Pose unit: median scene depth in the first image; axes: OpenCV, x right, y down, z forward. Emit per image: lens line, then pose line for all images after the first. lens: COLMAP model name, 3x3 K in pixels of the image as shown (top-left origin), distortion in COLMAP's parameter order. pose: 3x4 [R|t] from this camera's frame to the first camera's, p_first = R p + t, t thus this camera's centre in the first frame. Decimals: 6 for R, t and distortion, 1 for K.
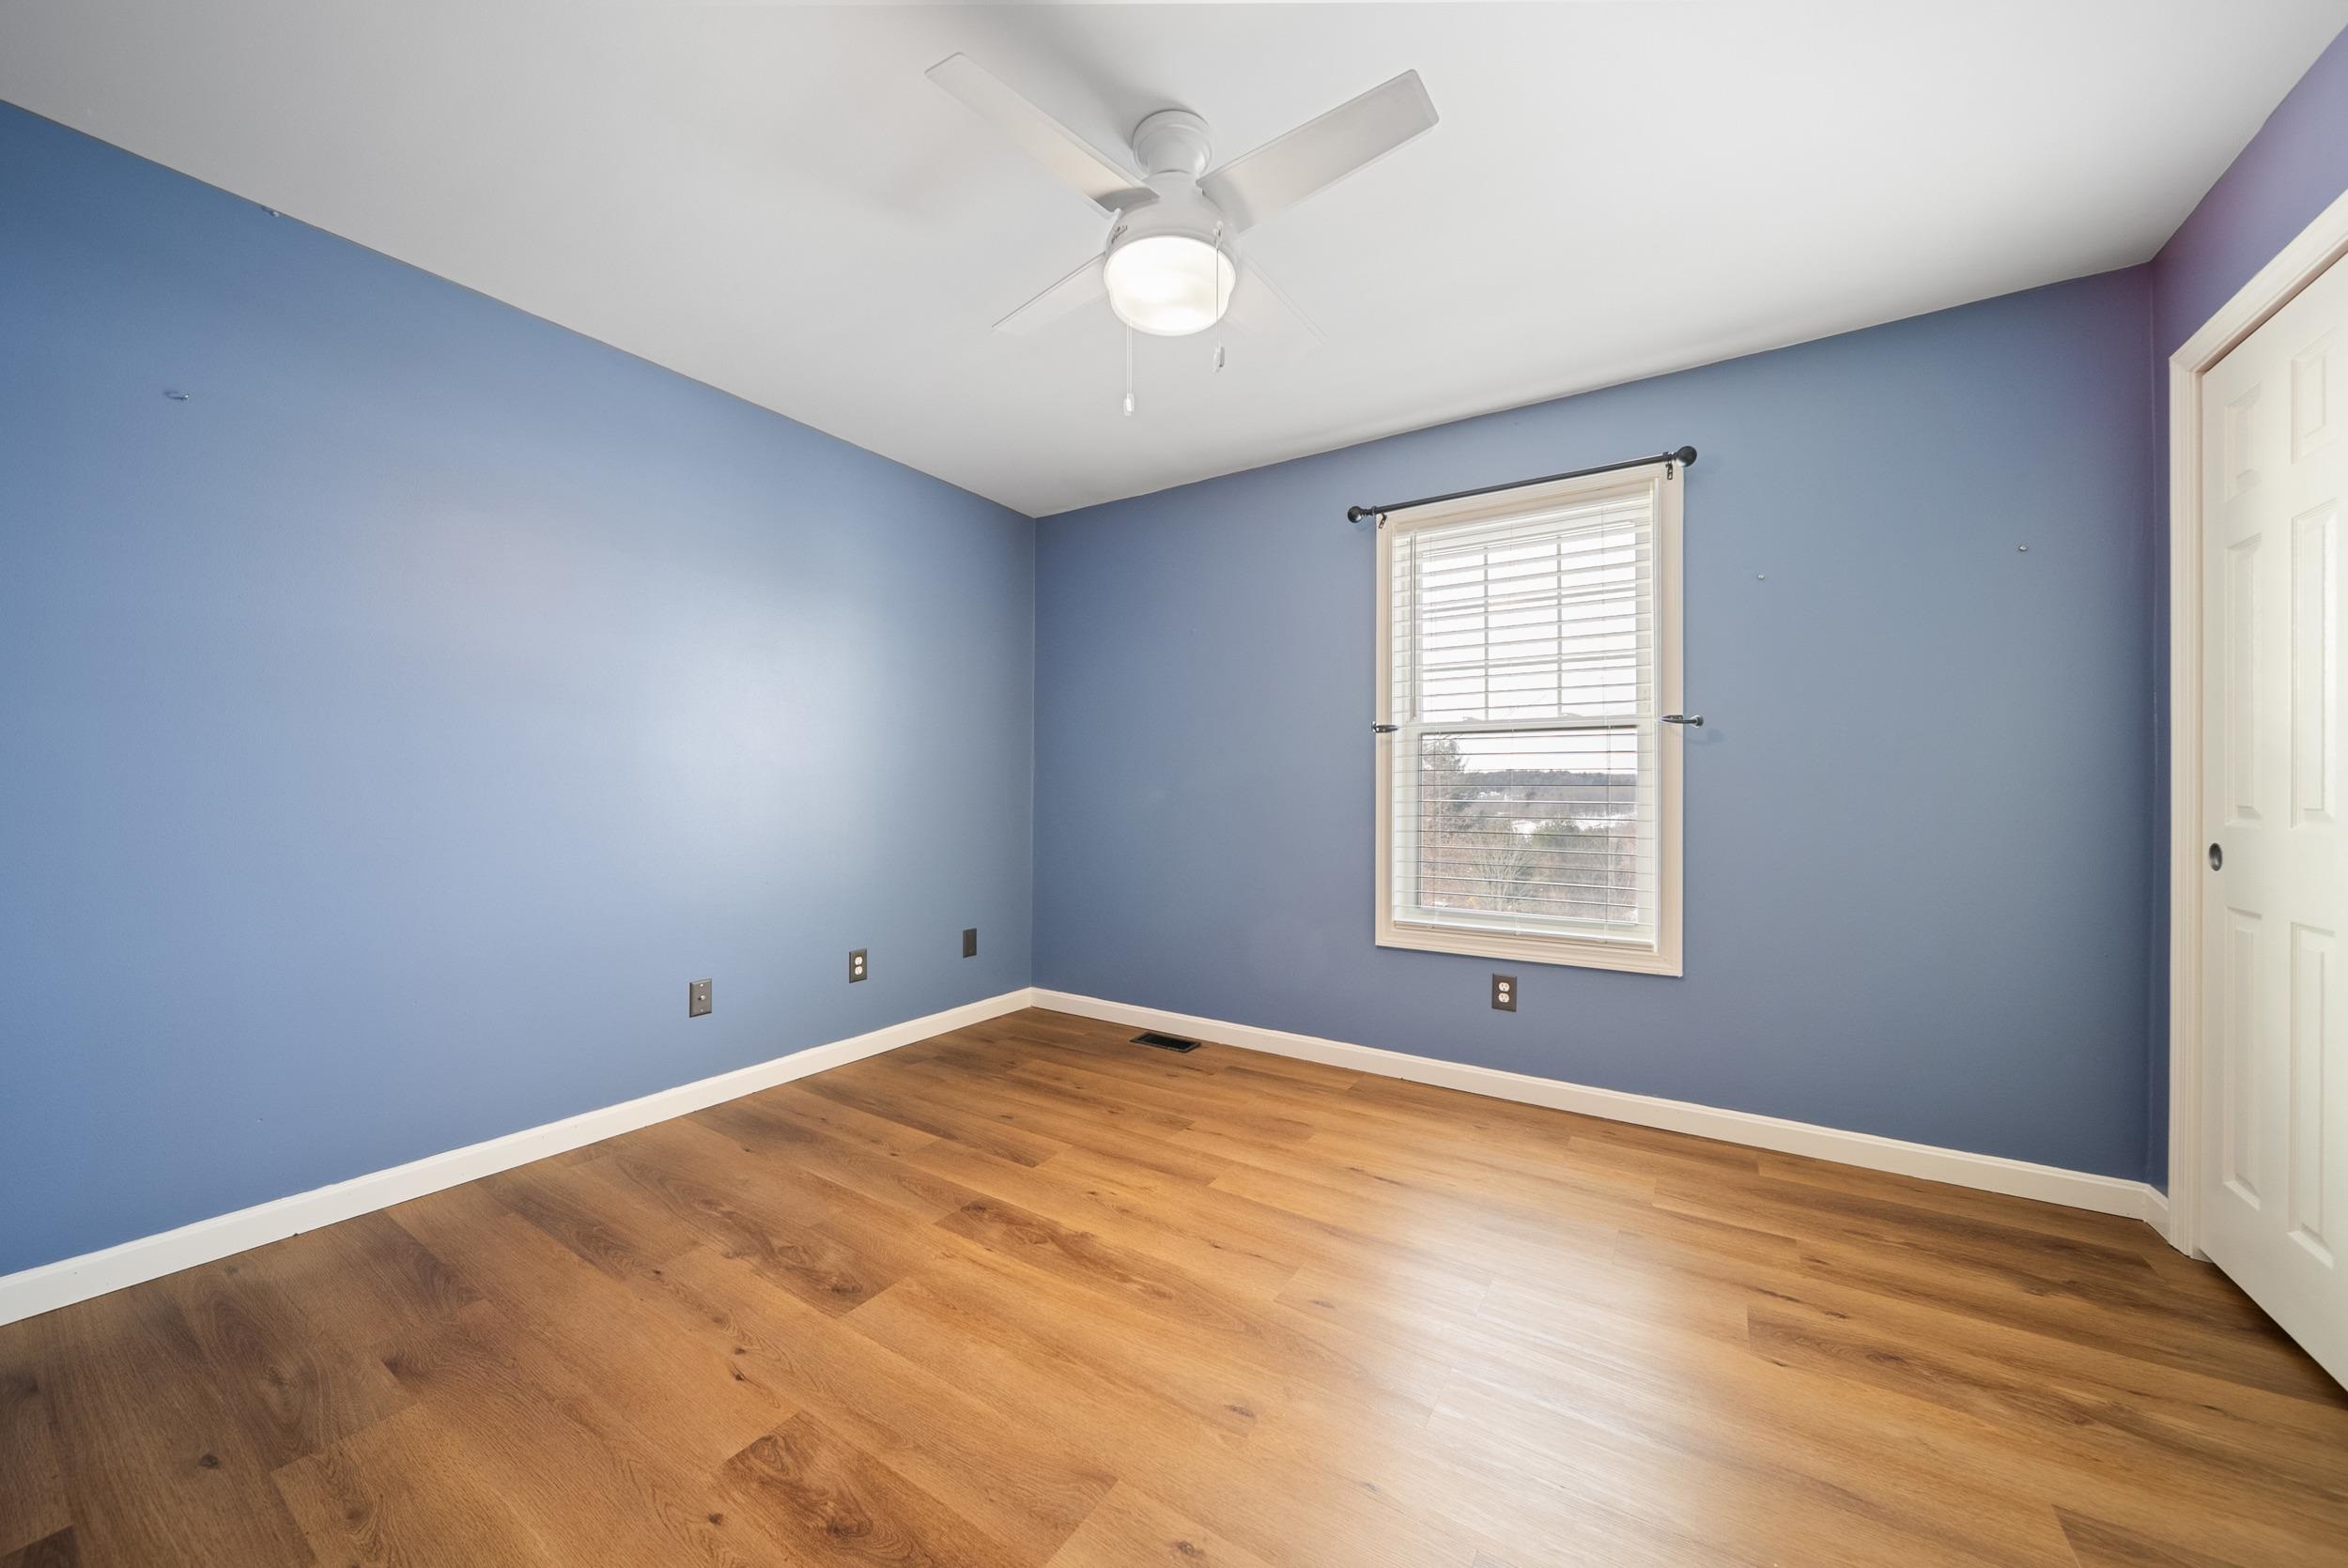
lens RADIAL K [[829.7, 0, 1177.4], [0, 829.7, 782.7], [0, 0, 1]] dist [0.001160, -0.001765]
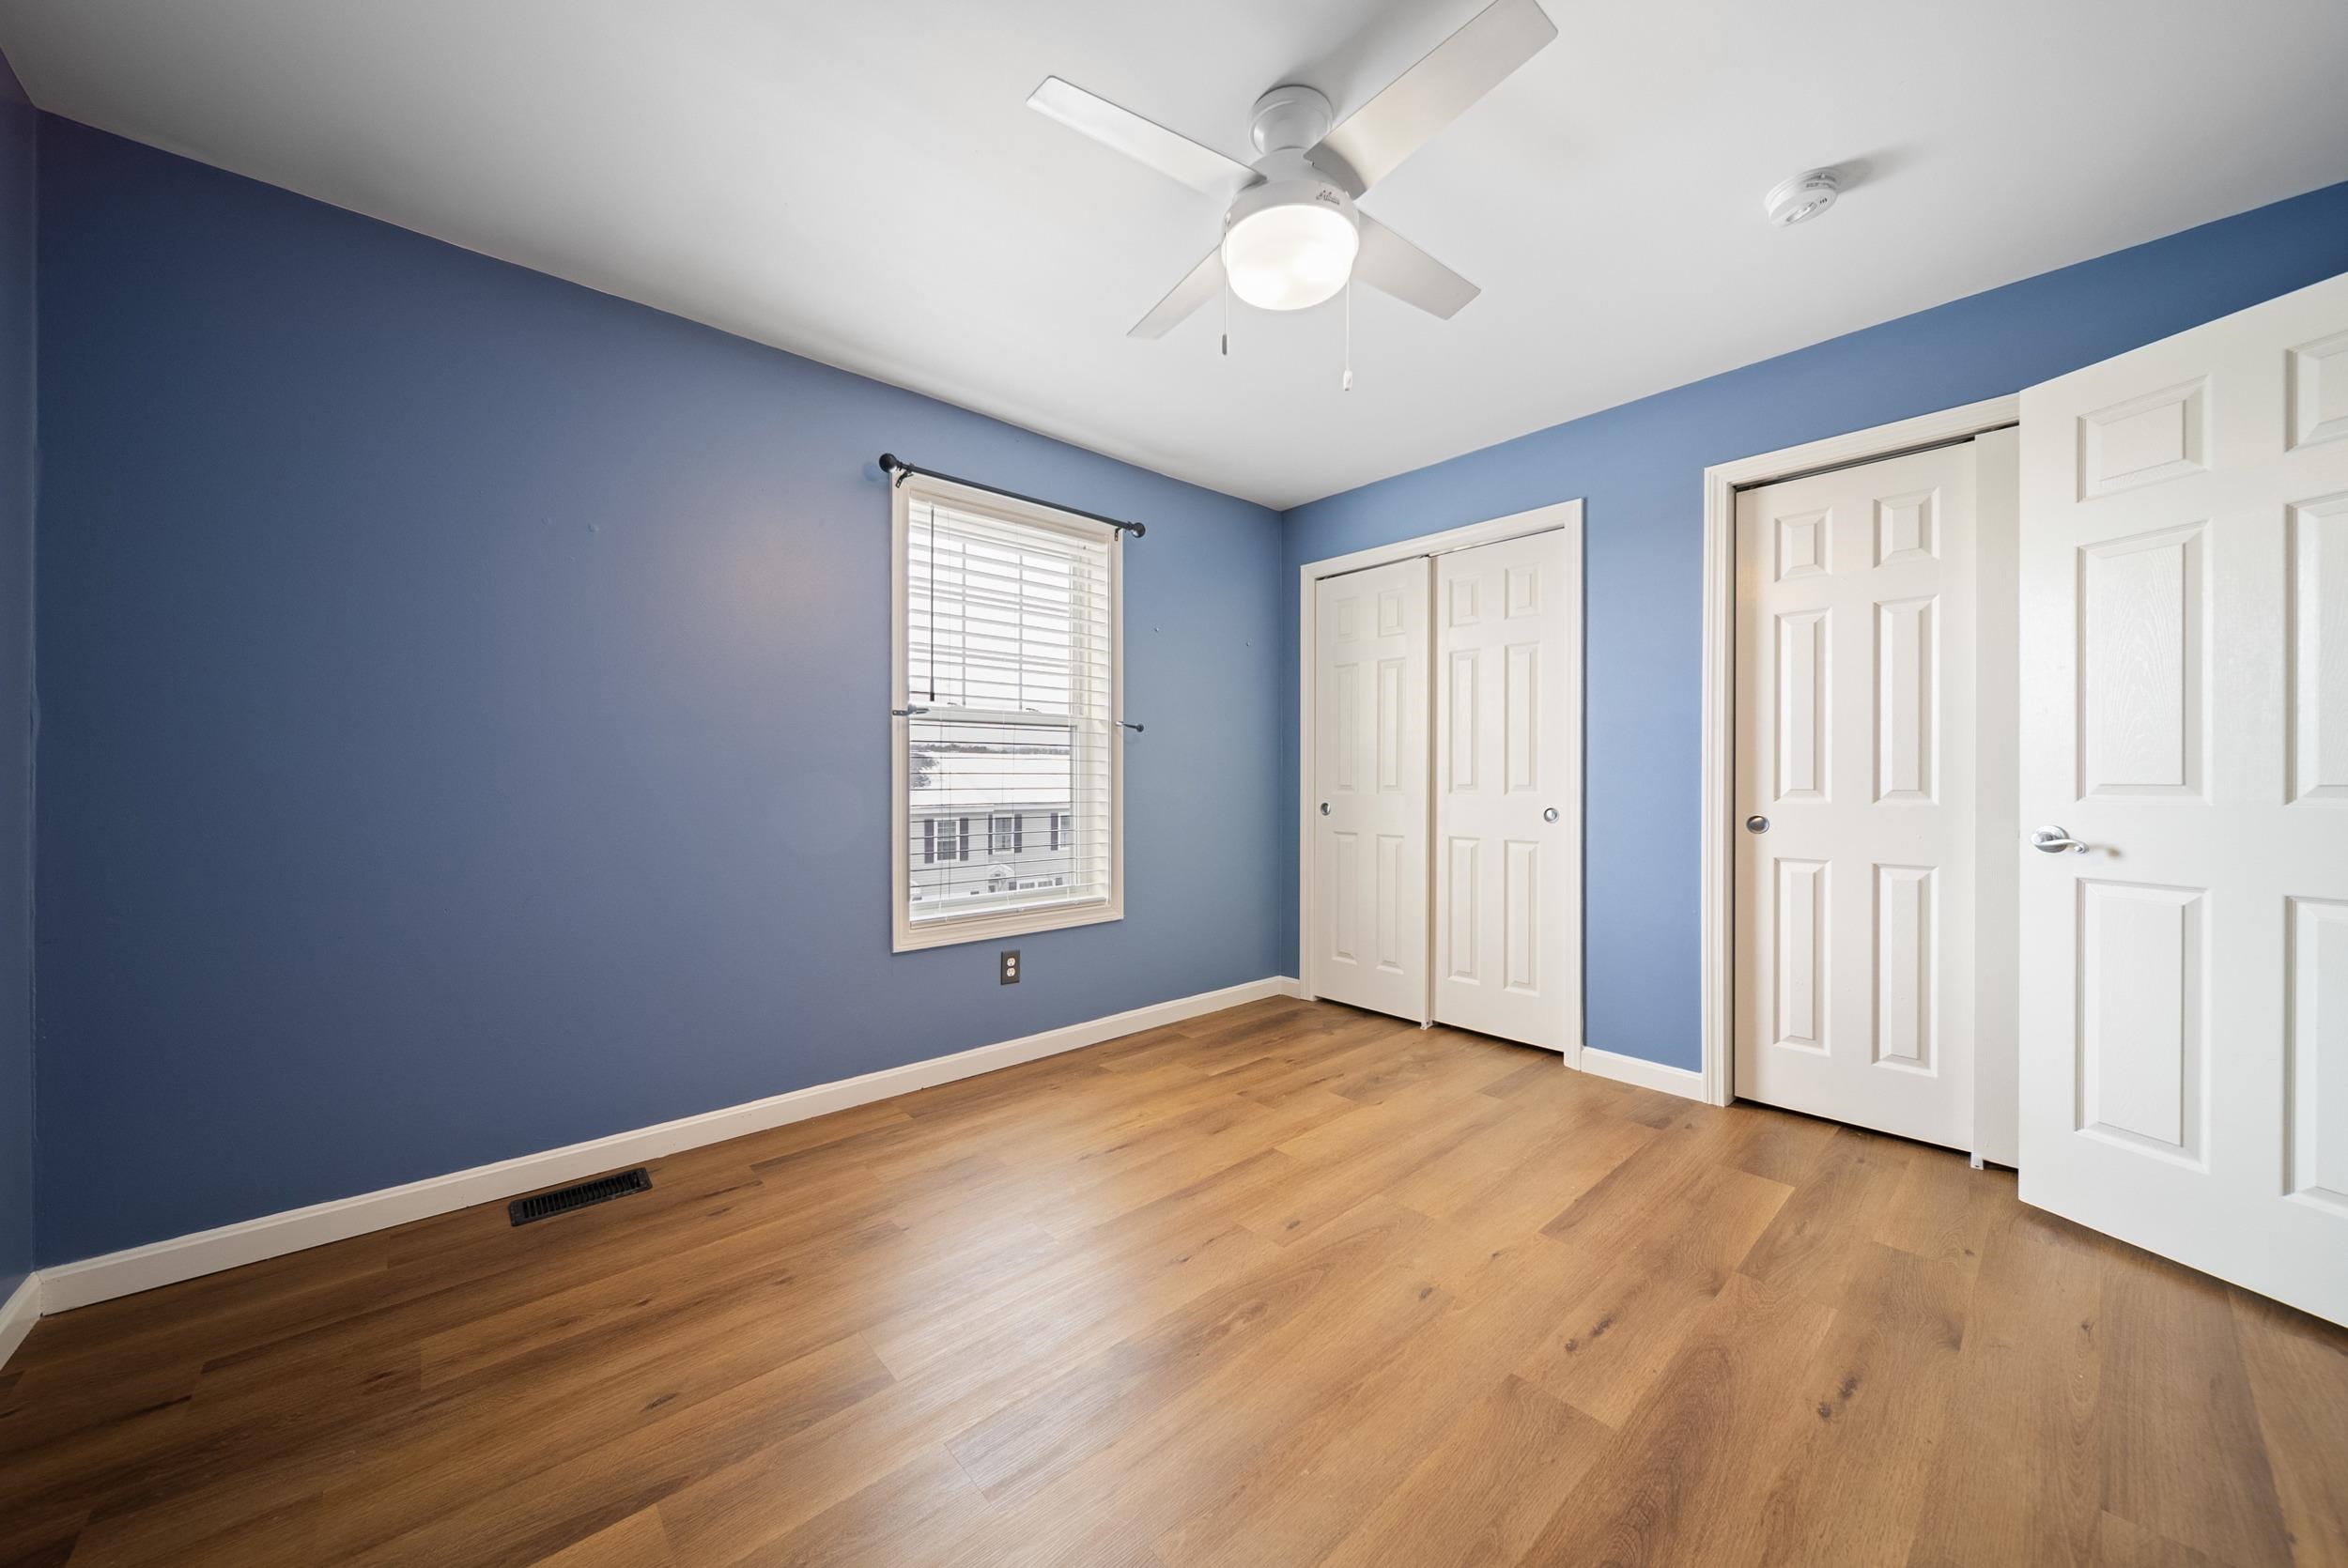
lens RADIAL K [[829.7, 0, 1177.4], [0, 829.7, 782.7], [0, 0, 1]] dist [0.001160, -0.001765]
pose [[0.261046, -0.004911, 0.965314, -0.817438], [-0.007723, 0.999944, 0.007175, 0.007808], [-0.965296, -0.009328, 0.260993, 0.723397]]
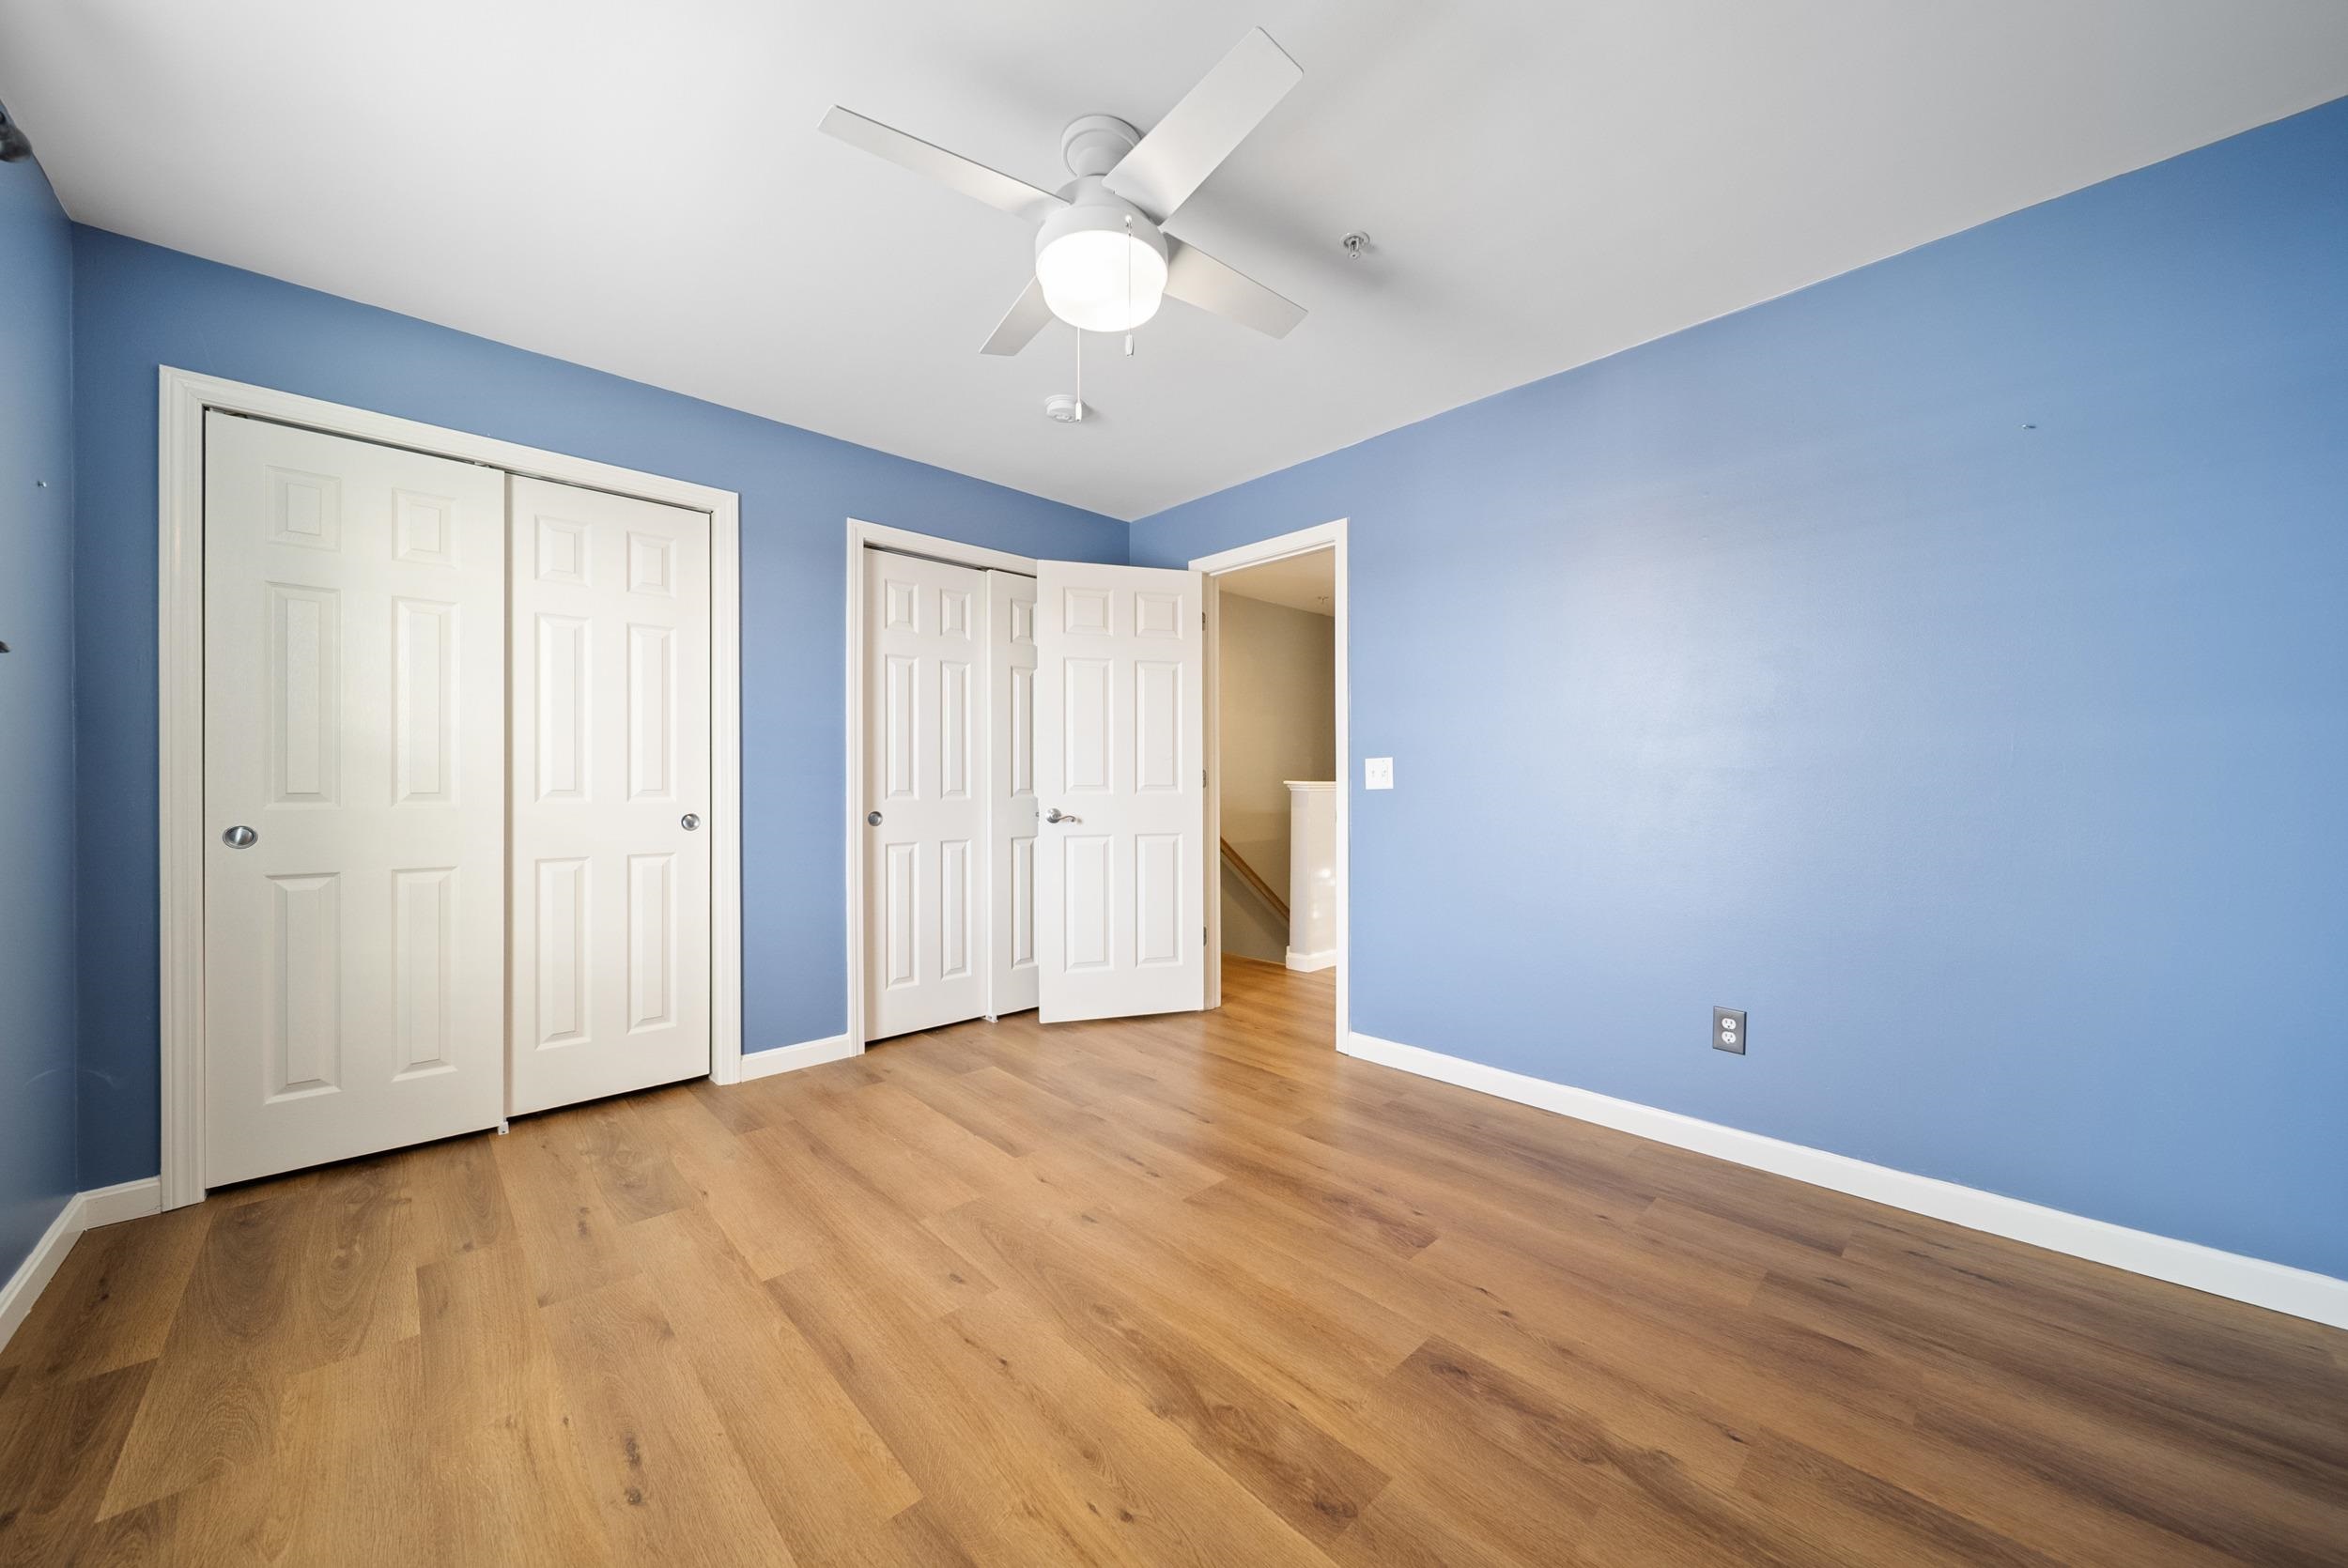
lens RADIAL K [[829.7, 0, 1177.4], [0, 829.7, 782.7], [0, 0, 1]] dist [0.001160, -0.001765]
pose [[-0.971868, -0.002931, 0.235509, -0.280747], [-0.004333, 0.999976, -0.005438, 0.011446], [-0.235487, -0.006306, -0.971857, 1.634855]]
